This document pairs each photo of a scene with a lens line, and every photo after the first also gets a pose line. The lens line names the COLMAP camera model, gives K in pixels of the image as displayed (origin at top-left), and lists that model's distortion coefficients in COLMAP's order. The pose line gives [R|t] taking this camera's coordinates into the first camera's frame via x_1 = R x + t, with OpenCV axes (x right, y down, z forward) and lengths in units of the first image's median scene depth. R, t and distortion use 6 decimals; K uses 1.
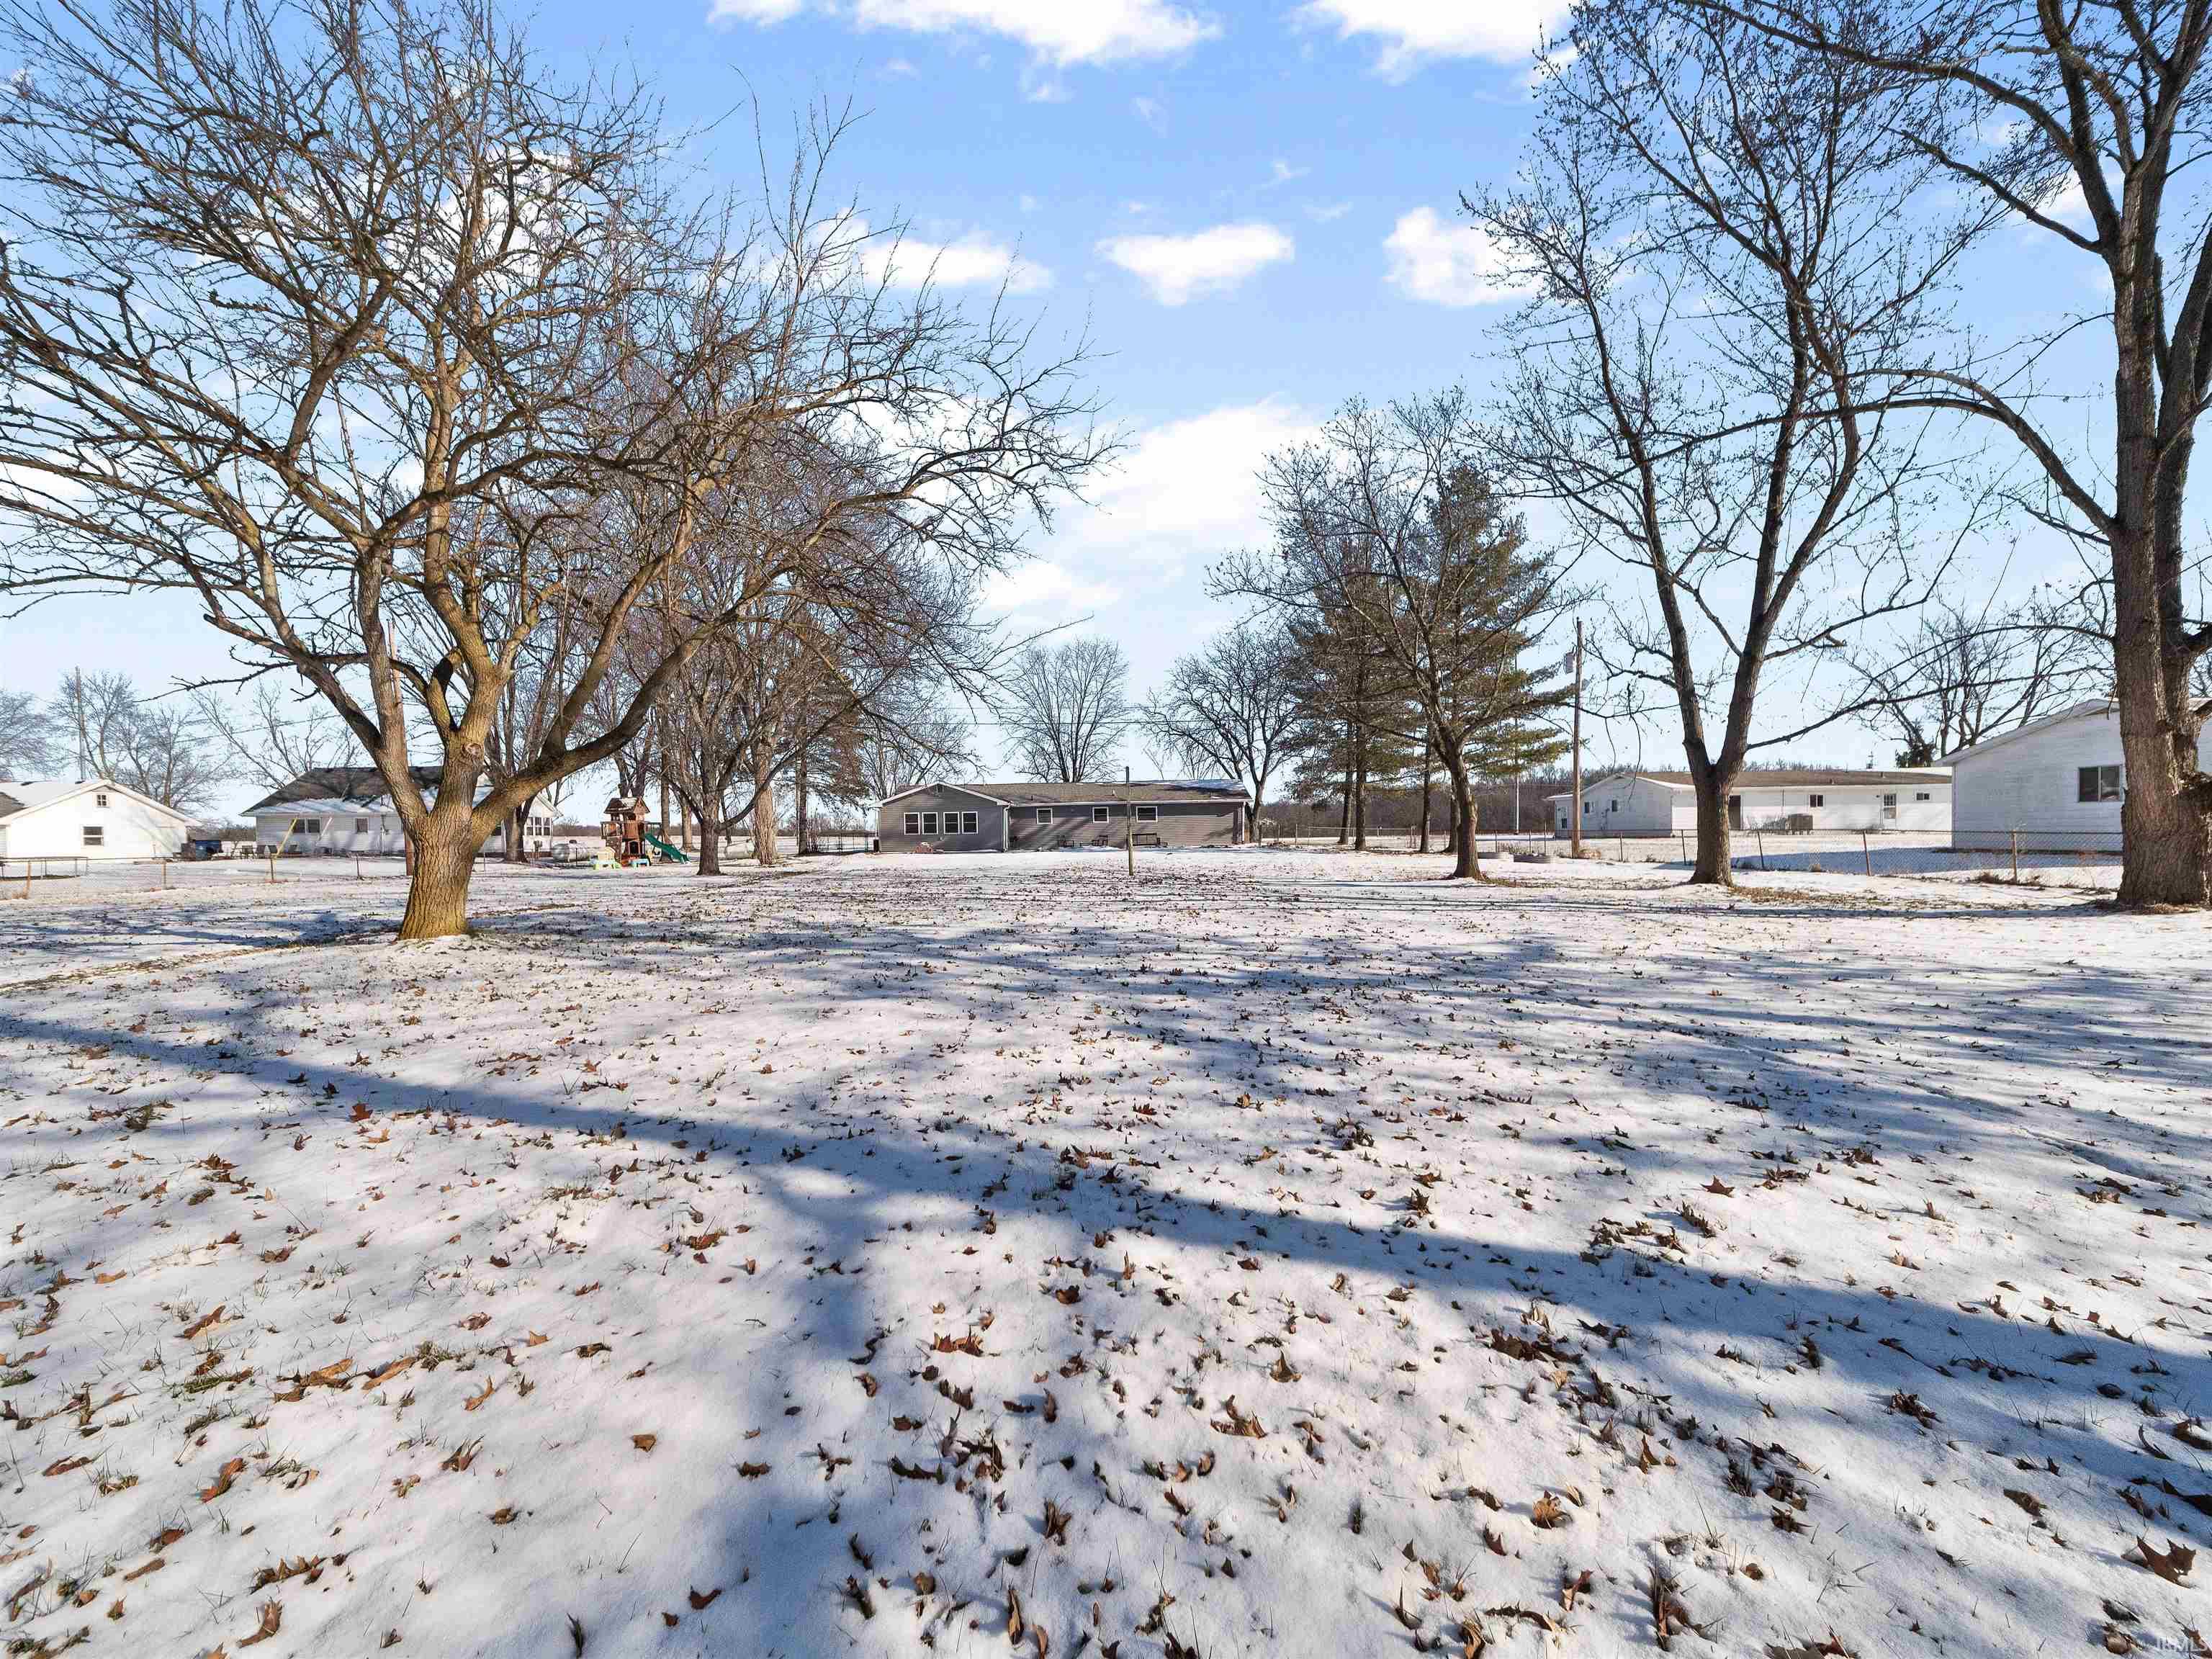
lens RADIAL K [[809.8, 0, 1091.7], [0, 809.8, 803.9], [0, 0, 1]] dist [0.023433, -0.006122]
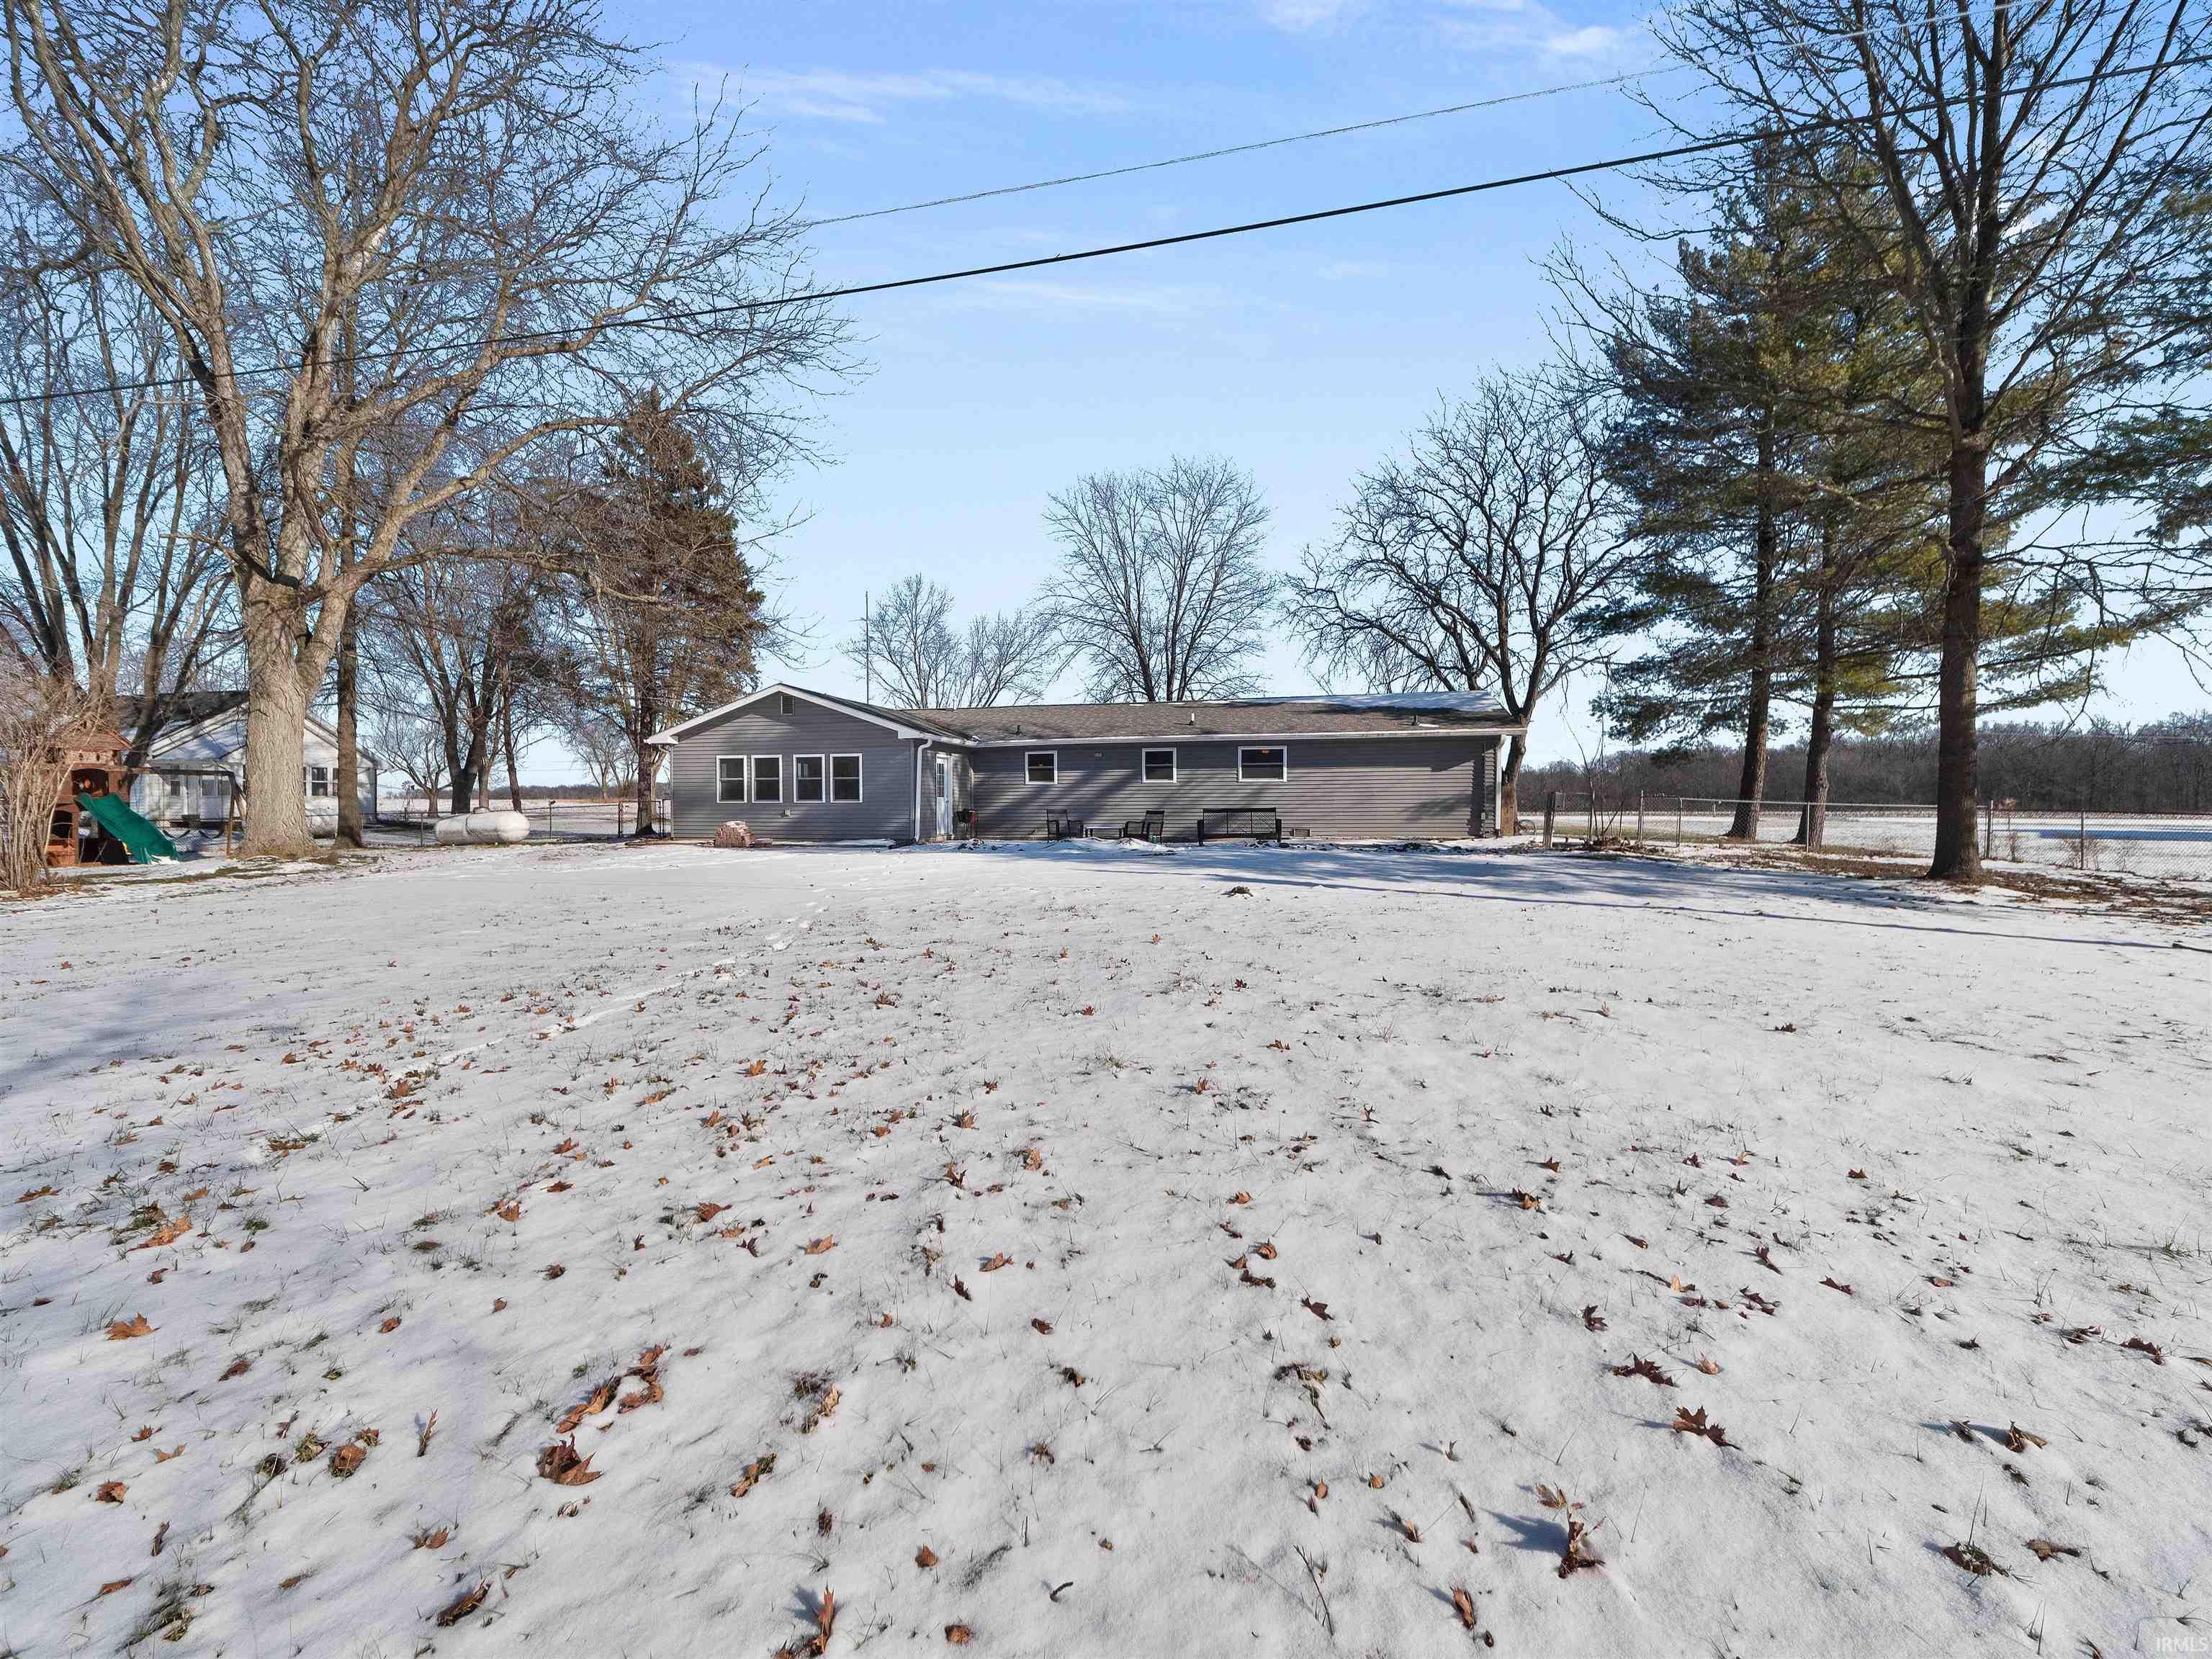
lens RADIAL K [[809.8, 0, 1091.7], [0, 809.8, 803.9], [0, 0, 1]] dist [0.023433, -0.006122]
pose [[0.971124, 0.013818, -0.238176, 0.082223], [-0.004095, 0.999140, 0.041266, 0.016490], [0.238541, -0.039099, 0.970345, 0.536535]]
